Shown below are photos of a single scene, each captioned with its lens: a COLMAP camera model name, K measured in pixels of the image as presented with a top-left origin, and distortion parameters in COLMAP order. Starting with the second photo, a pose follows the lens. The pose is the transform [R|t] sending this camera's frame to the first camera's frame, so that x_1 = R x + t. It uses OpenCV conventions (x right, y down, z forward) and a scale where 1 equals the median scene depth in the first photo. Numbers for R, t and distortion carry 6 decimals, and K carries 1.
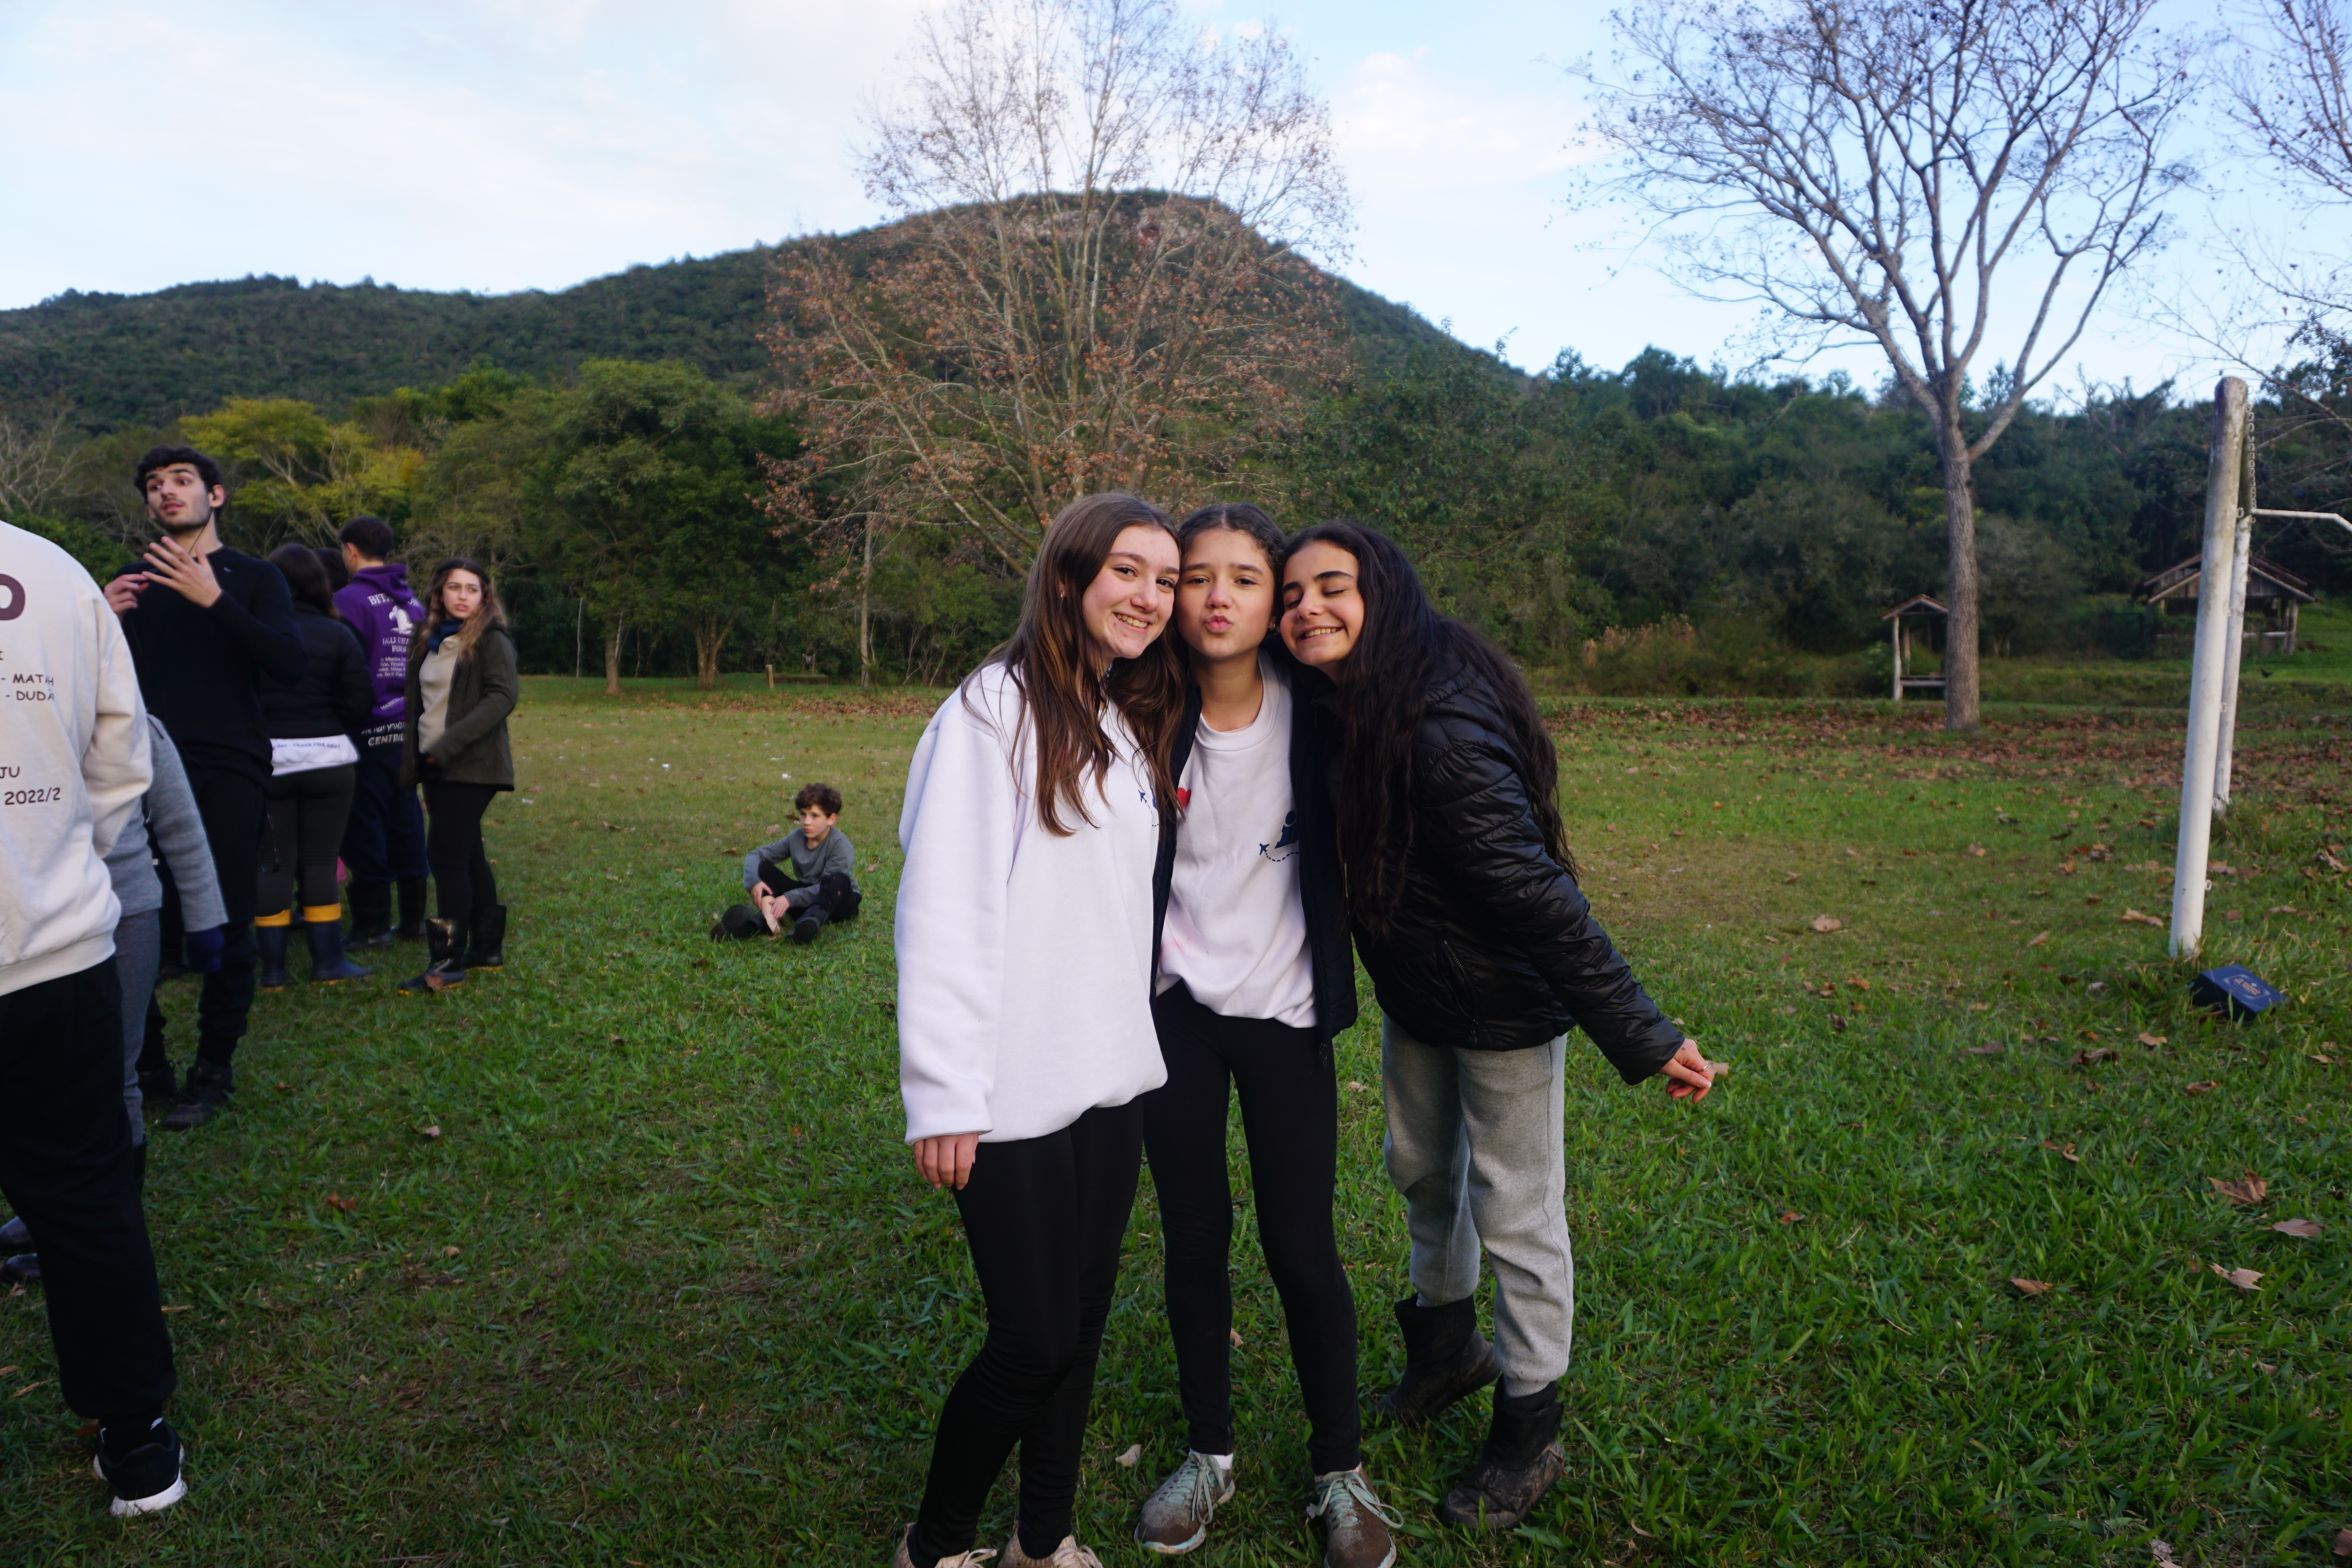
lens RADIAL K [[1604.4, 0, 1174.3], [0, 1604.4, 767.1], [0, 0, 1]] dist [-0.021625, 0.038443]
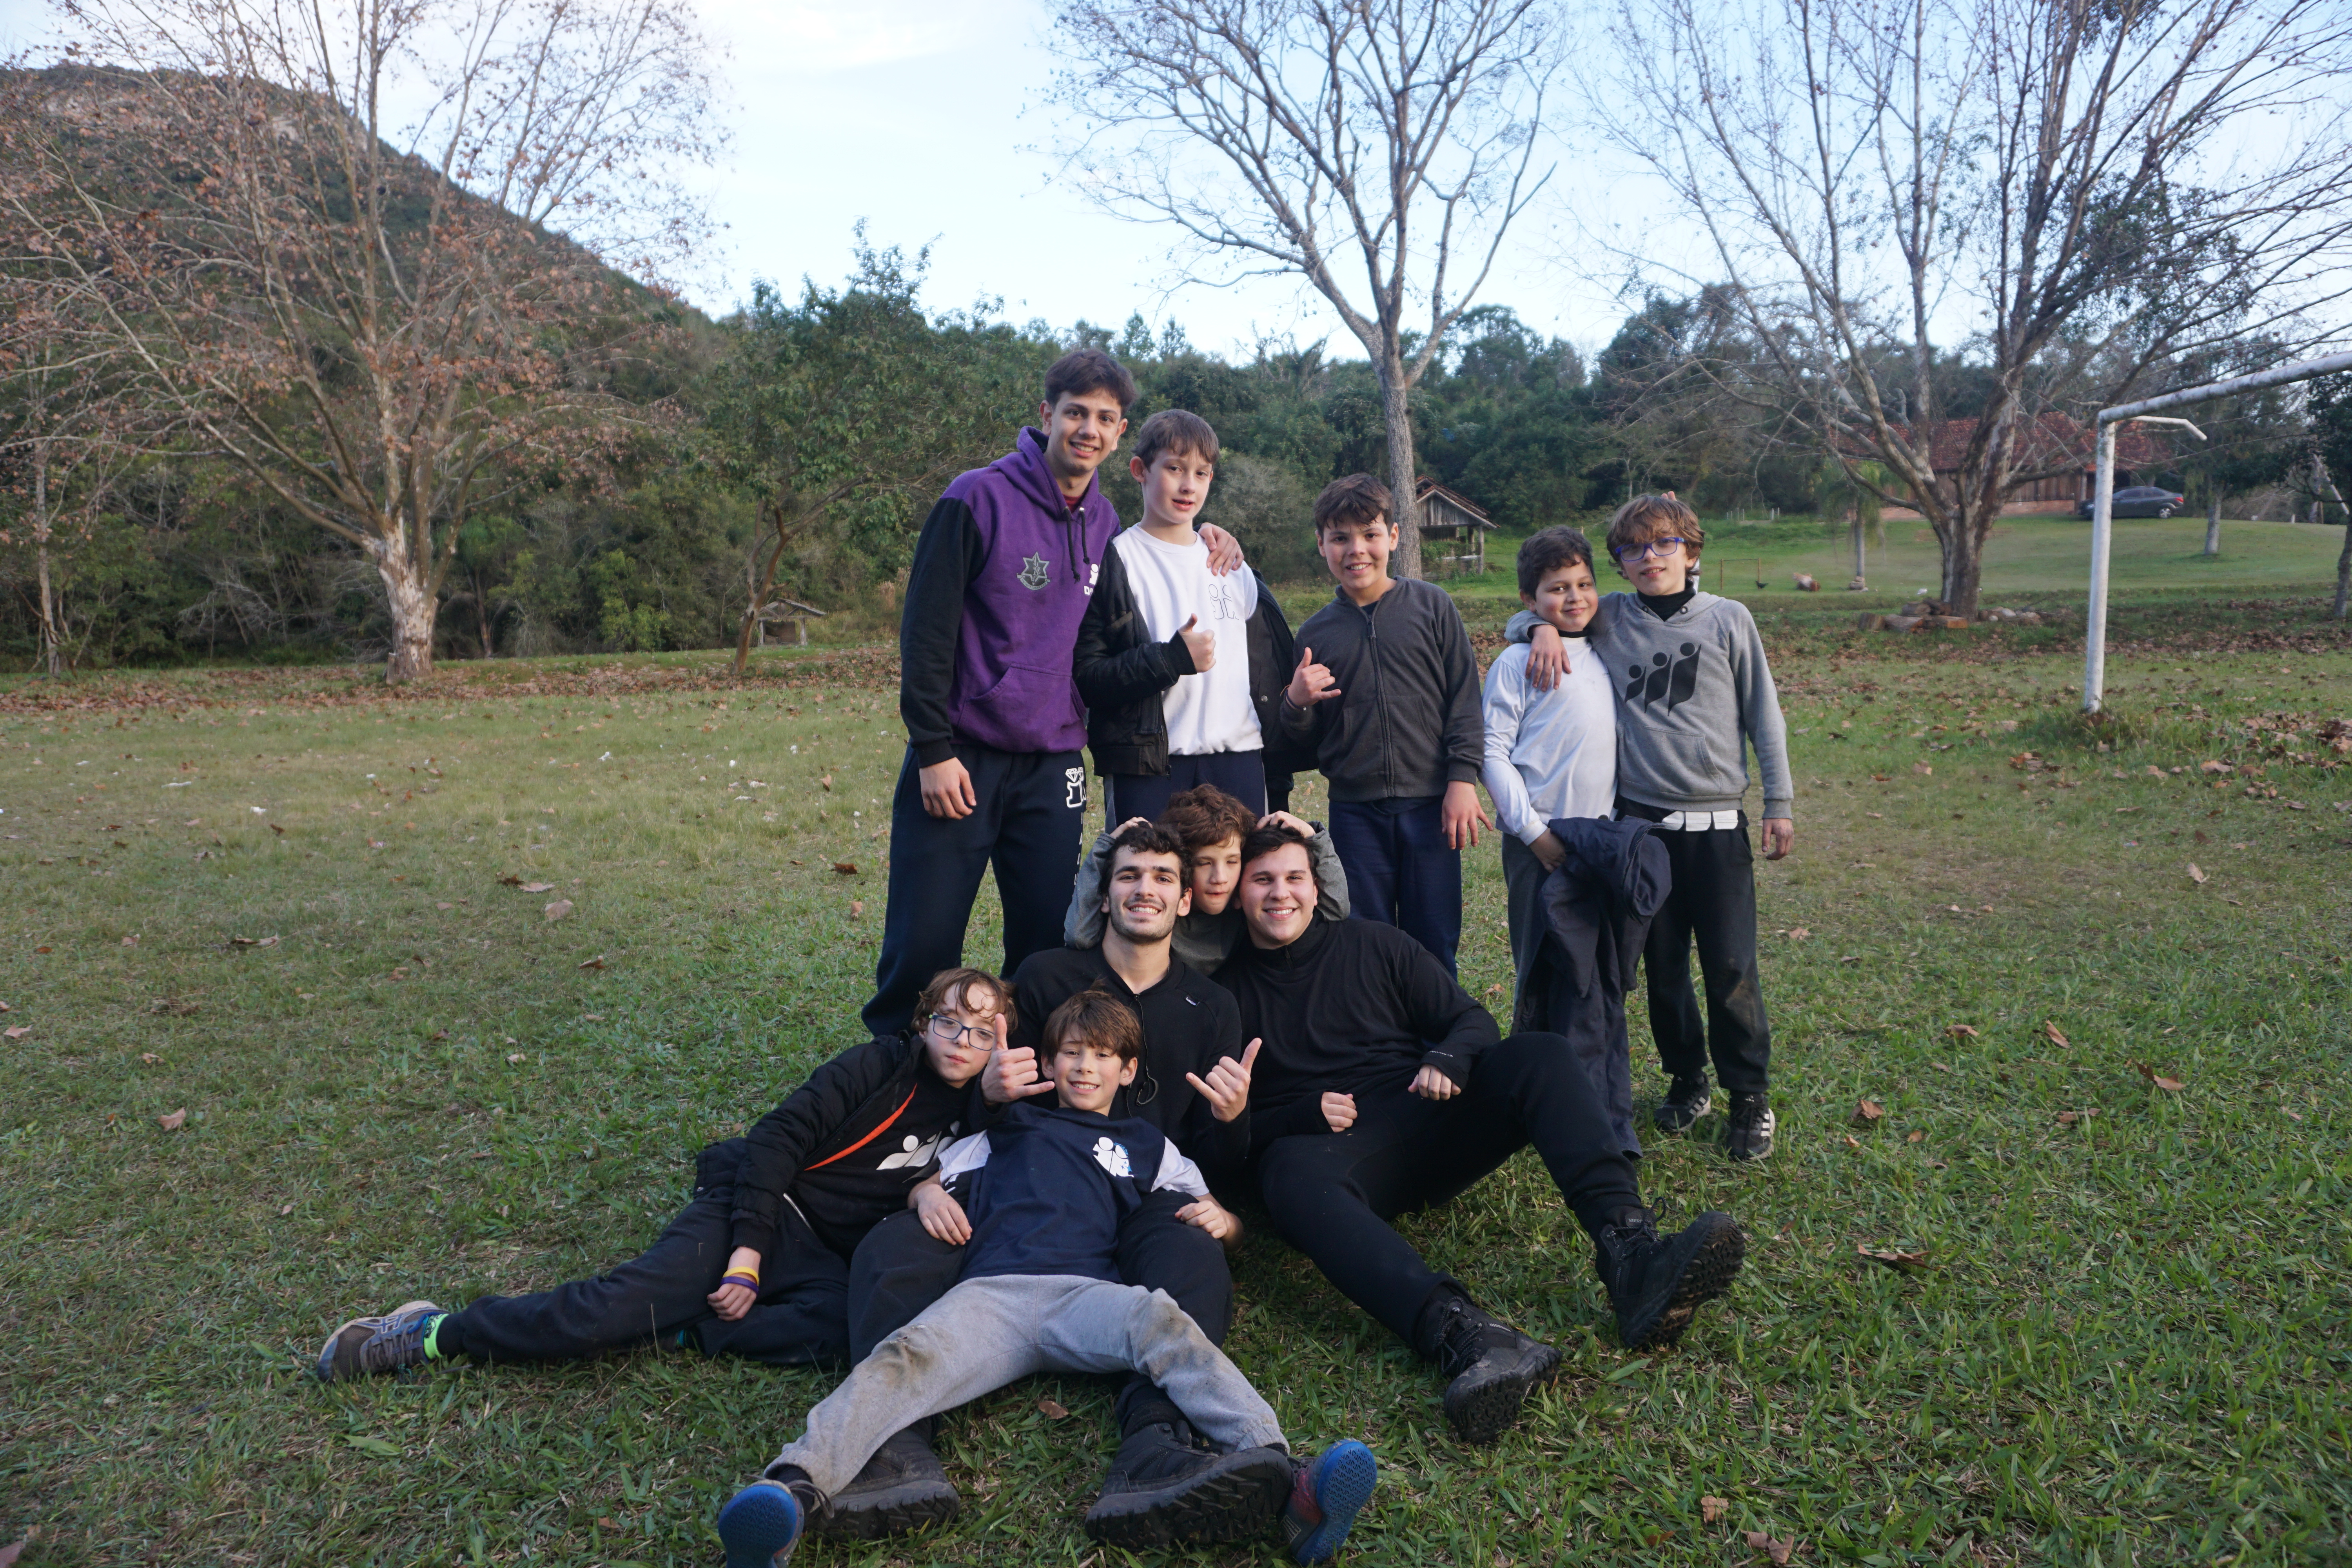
lens RADIAL K [[1604.4, 0, 1167.4], [0, 1604.4, 766.9], [0, 0, 1]] dist [-0.021625, 0.038443]
pose [[0.883696, -0.084361, 0.460396, -0.166106], [0.068754, 0.996350, 0.050598, -0.016035], [-0.462984, -0.013059, 0.886270, 0.191714]]
